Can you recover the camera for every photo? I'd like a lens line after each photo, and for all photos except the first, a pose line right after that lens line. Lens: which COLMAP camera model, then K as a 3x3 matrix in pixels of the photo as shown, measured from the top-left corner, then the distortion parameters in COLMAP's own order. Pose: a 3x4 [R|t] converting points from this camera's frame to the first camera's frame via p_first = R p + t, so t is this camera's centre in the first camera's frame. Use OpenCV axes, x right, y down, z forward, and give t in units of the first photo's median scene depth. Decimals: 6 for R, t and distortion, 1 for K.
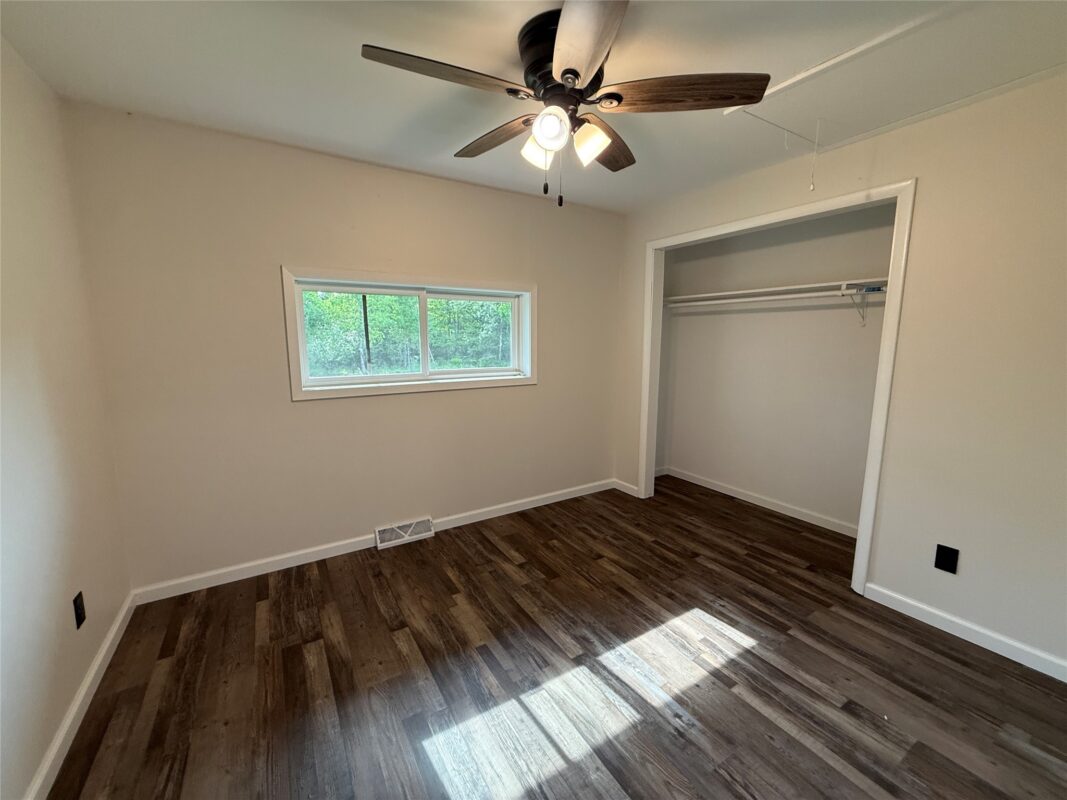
lens RADIAL K [[436.4, 0, 529.5], [0, 436.4, 398.8], [0, 0, 1]] dist [0.001063, 0.000671]
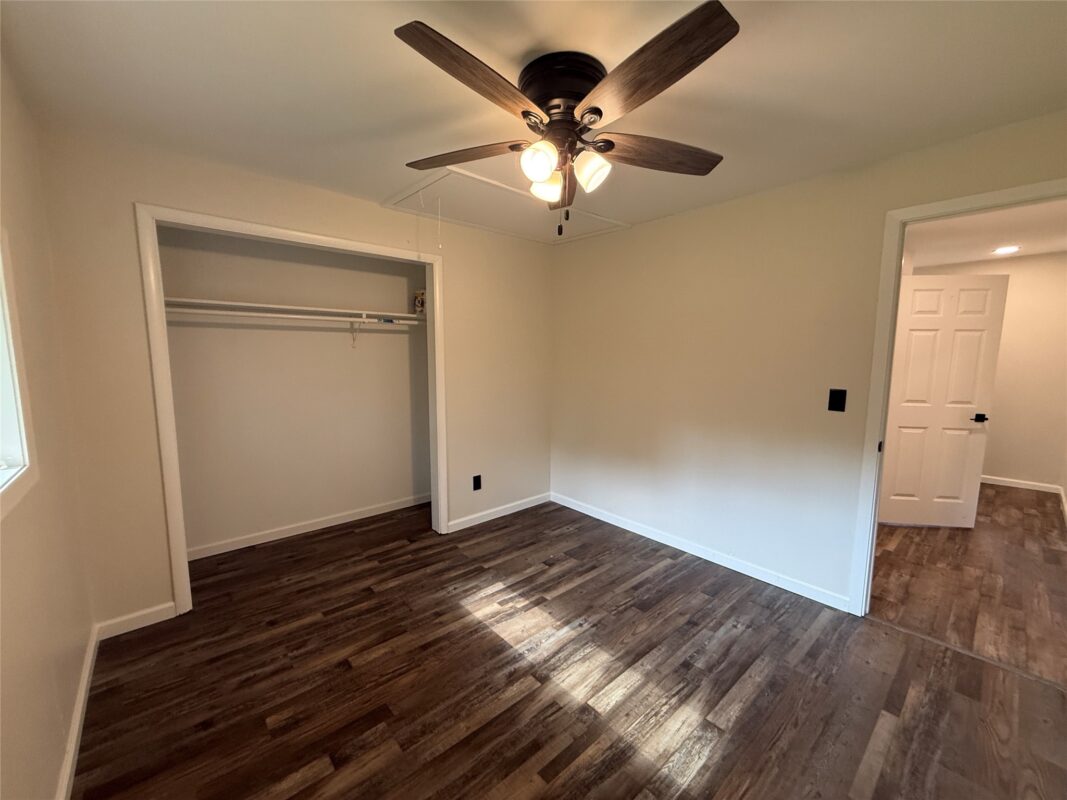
lens RADIAL K [[436.4, 0, 529.5], [0, 436.4, 398.8], [0, 0, 1]] dist [0.001063, 0.000671]
pose [[-0.184395, -0.105465, 0.977177, -0.692195], [0.131911, 0.982575, 0.130940, -0.152205], [-0.973960, 0.153046, -0.167270, 0.945722]]
